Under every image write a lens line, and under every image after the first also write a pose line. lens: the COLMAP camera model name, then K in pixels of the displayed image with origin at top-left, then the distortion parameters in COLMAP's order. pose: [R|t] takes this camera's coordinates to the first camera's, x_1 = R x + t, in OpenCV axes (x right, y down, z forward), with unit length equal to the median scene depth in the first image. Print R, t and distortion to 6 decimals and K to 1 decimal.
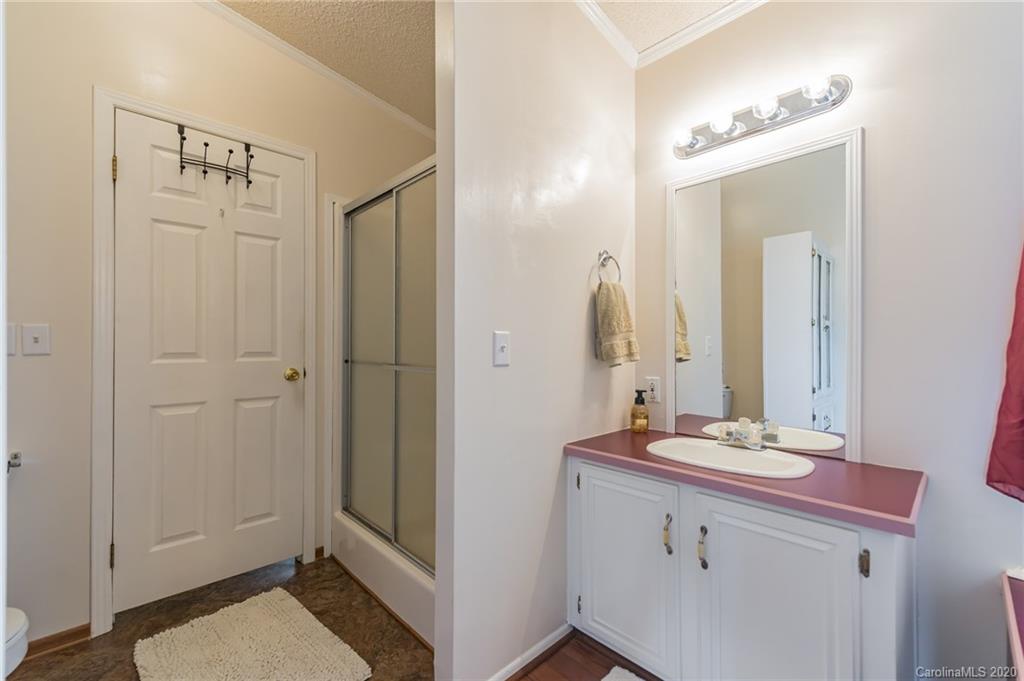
lens RADIAL K [[422.1, 0, 504.9], [0, 422.1, 344.3], [0, 0, 1]] dist [0.009800, -0.001000]
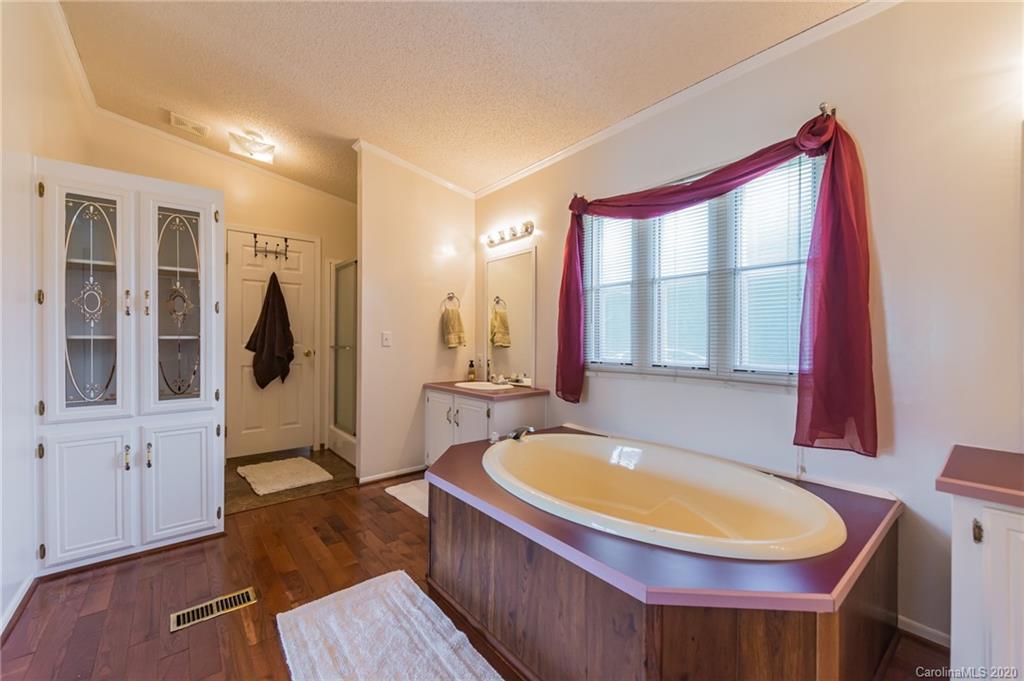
lens RADIAL K [[422.1, 0, 519.0], [0, 422.1, 341.2], [0, 0, 1]] dist [0.009800, -0.001000]
pose [[0.997893, 0.002294, -0.064834, 0.674896], [-0.002127, 0.999994, 0.002636, 0.009551], [0.064839, -0.002492, 0.997893, -1.004353]]
